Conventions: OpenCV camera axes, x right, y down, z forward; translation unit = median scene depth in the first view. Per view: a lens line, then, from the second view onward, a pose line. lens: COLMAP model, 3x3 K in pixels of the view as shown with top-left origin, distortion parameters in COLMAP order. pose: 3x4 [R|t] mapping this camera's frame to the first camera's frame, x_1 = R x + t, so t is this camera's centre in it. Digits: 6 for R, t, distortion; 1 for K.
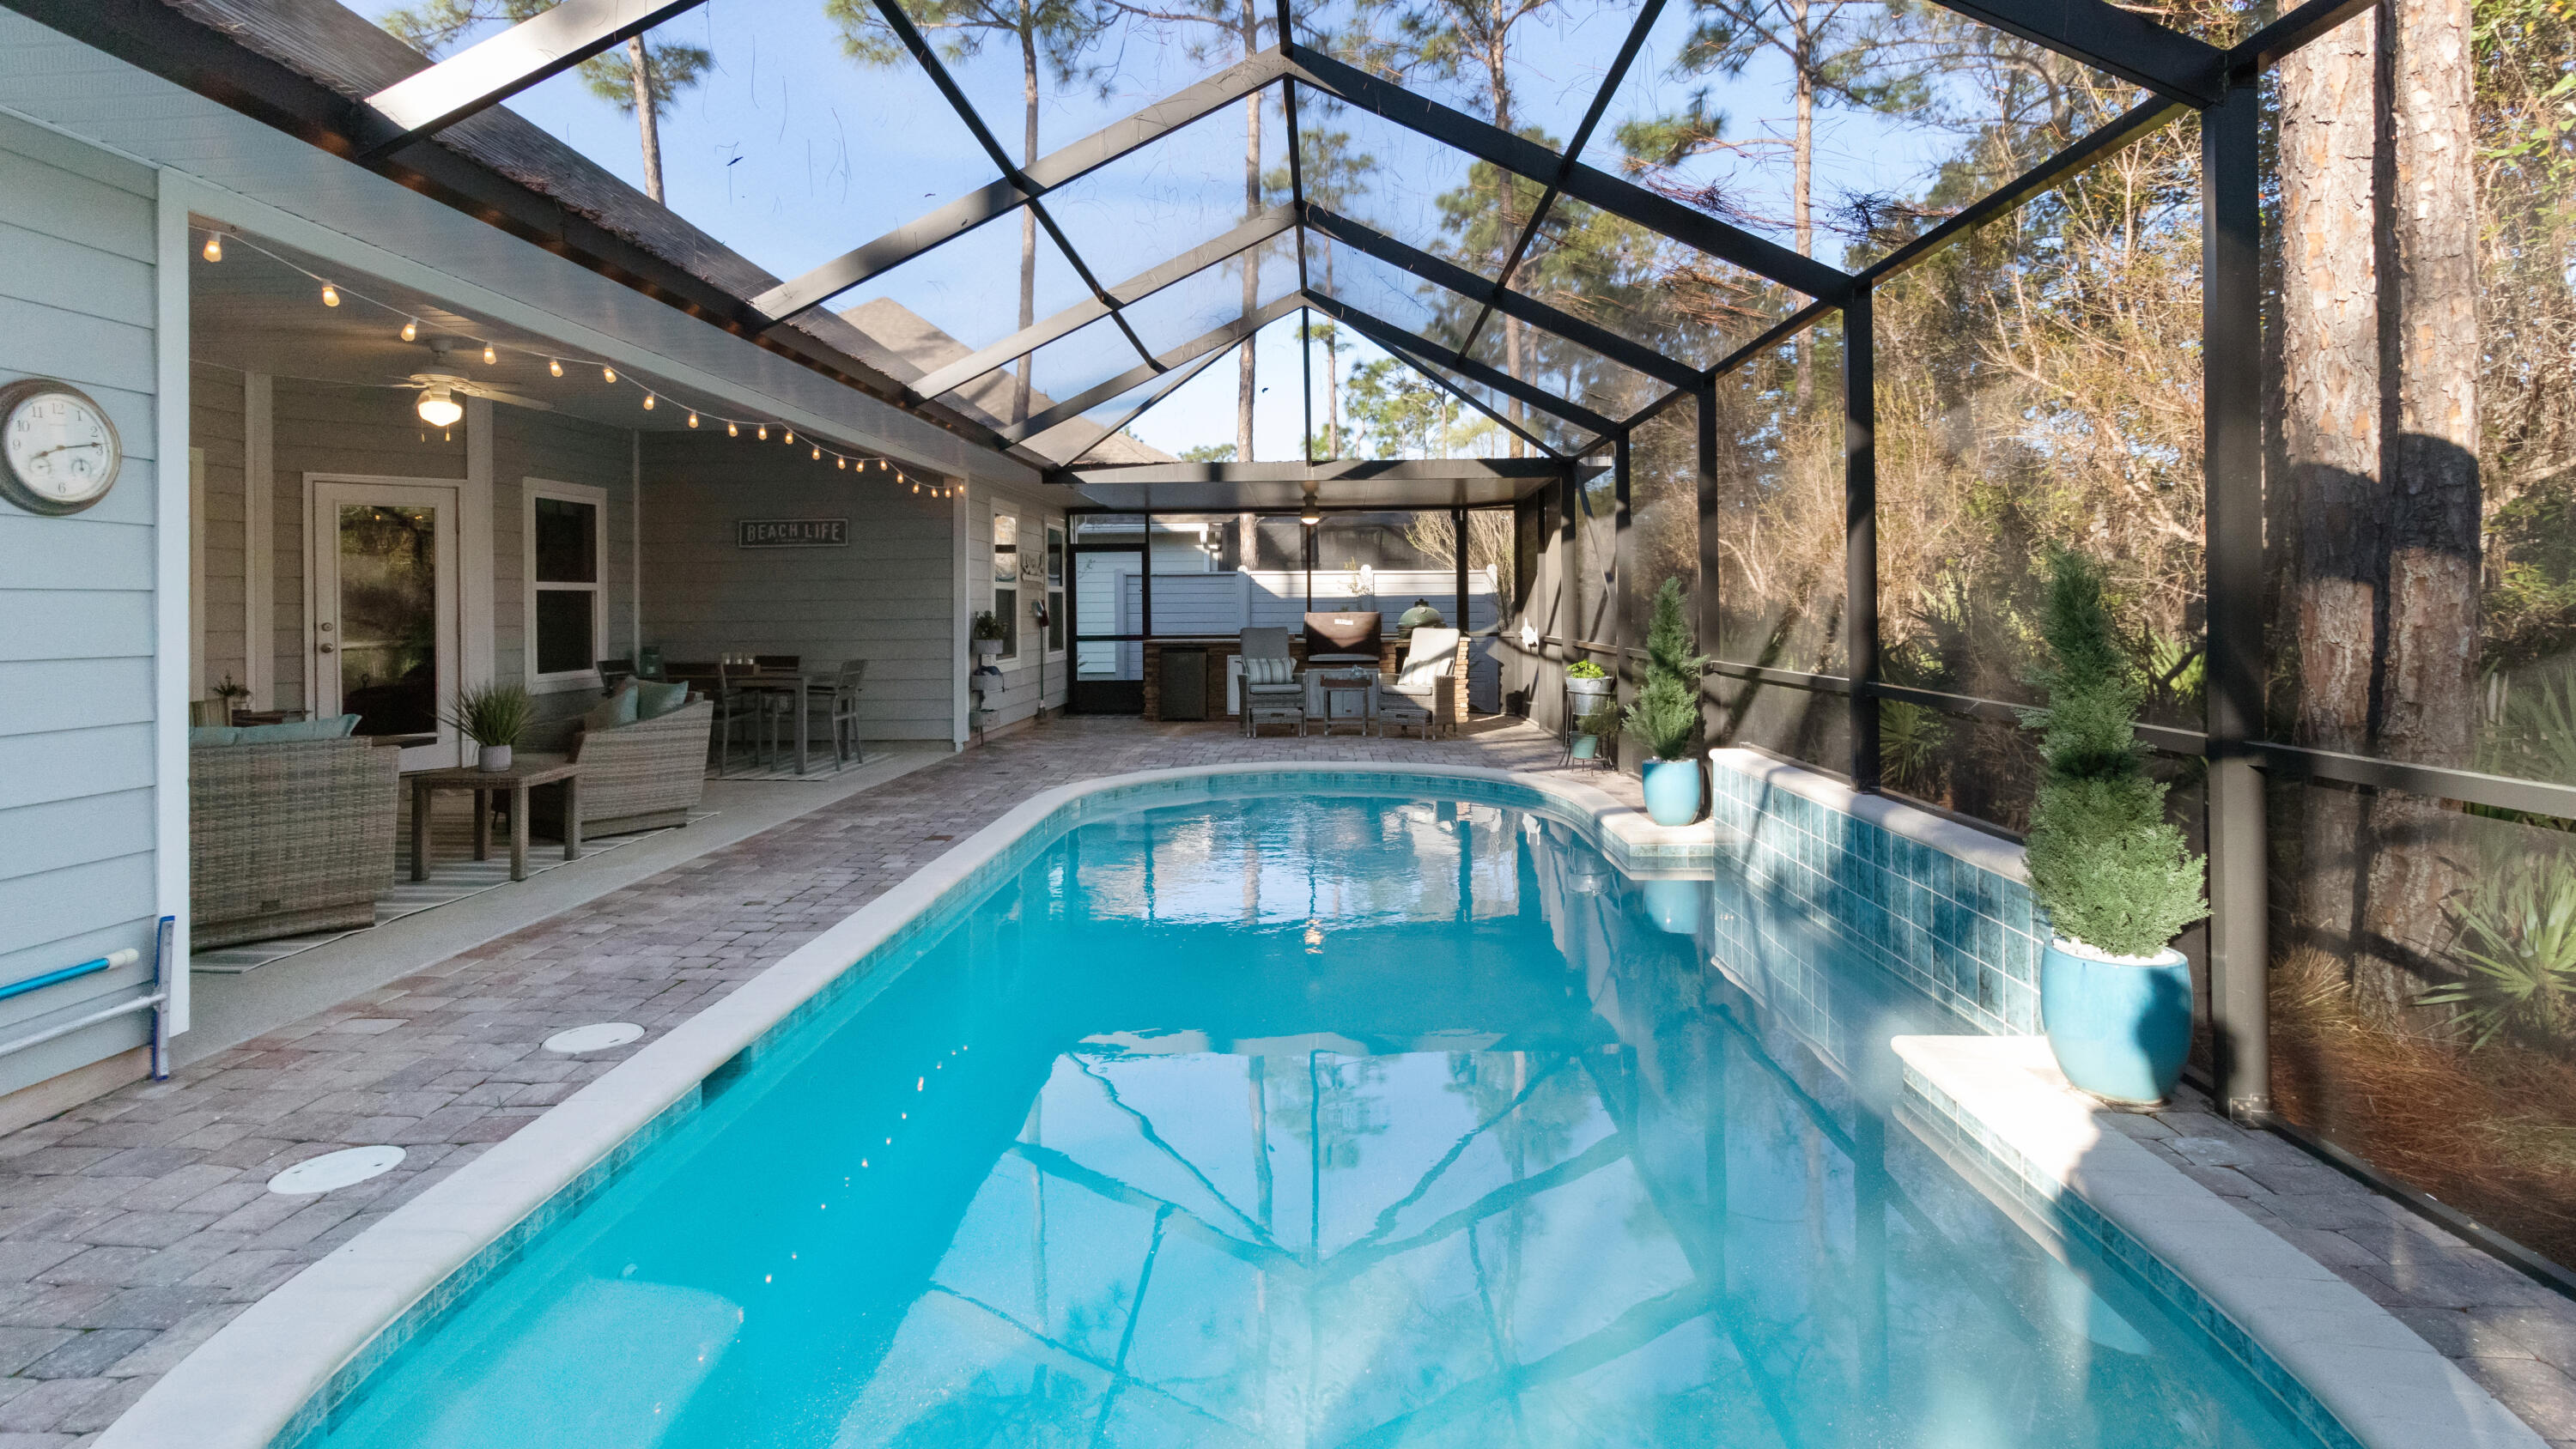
lens RADIAL K [[1241.4, 0, 1288.0], [0, 1241.4, 724.5], [0, 0, 1]] dist [0.001565, 0.000325]
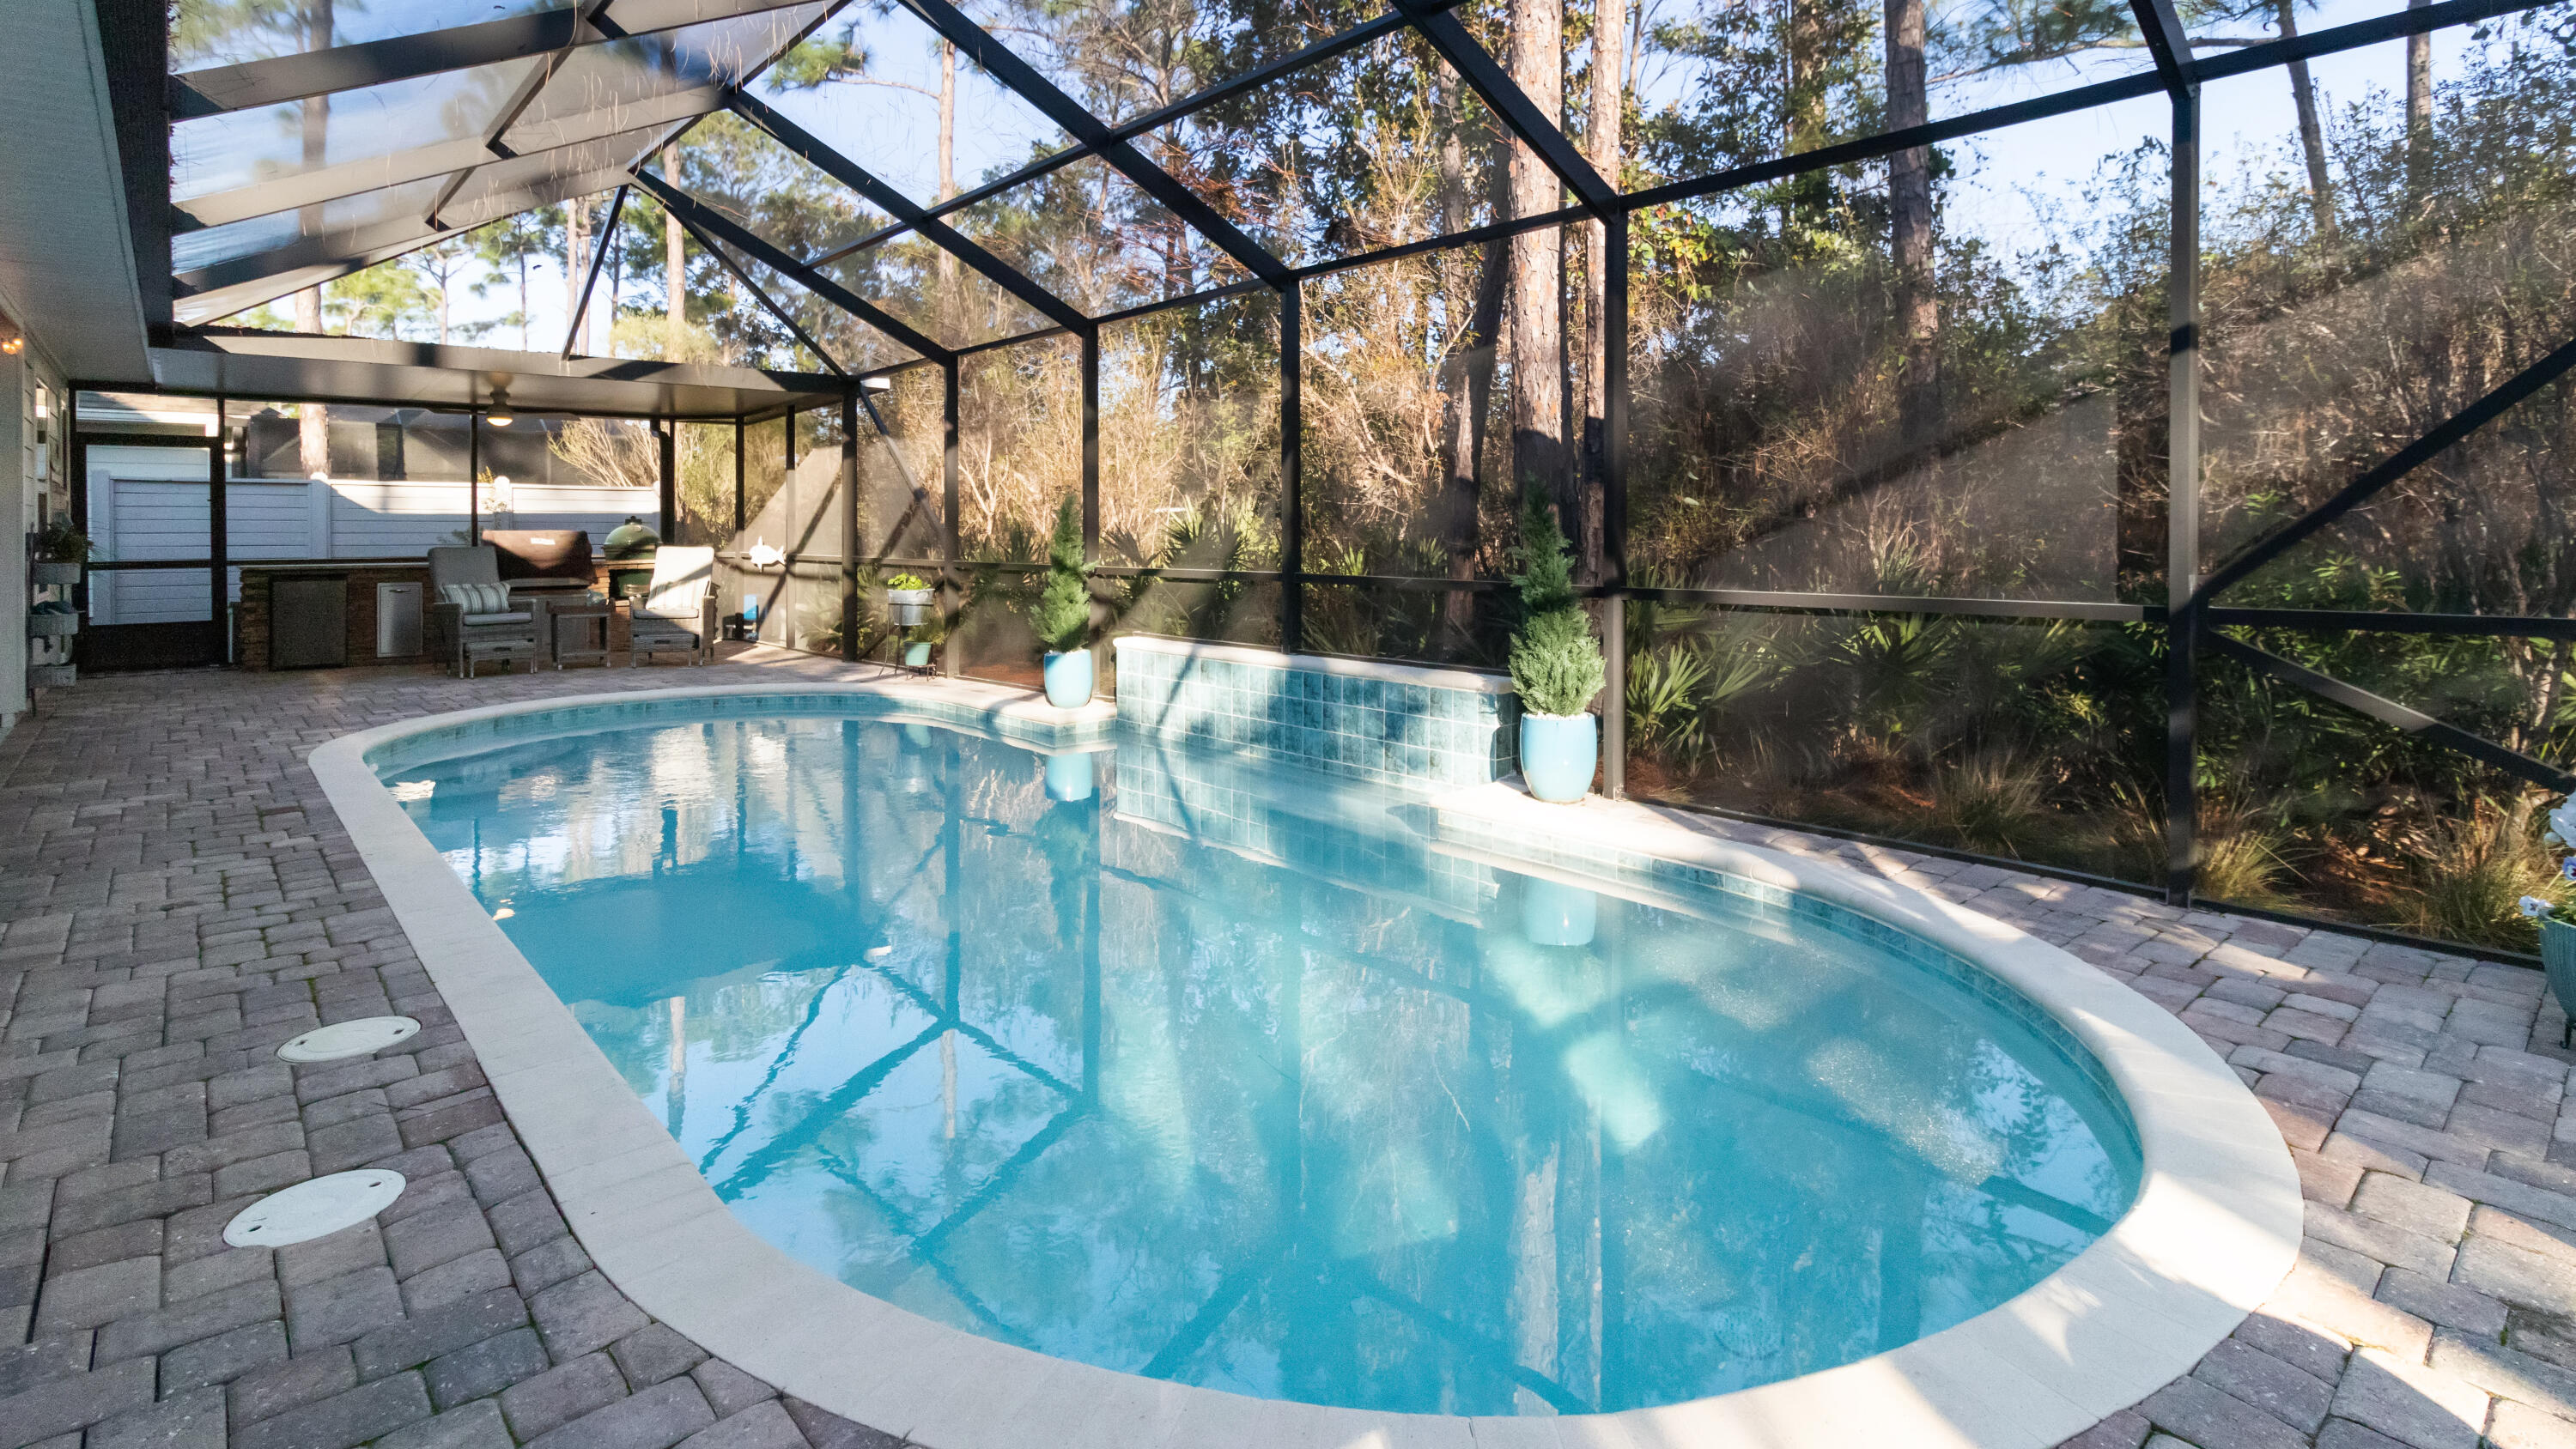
lens RADIAL K [[1219.7, 0, 1288.0], [0, 1219.7, 724.5], [0, 0, 1]] dist [0.003698, -0.000078]
pose [[0.722775, -0.105339, 0.683008, -0.219802], [0.064950, 0.994295, 0.084616, 0.009223], [-0.688025, -0.016797, 0.725493, 0.010134]]
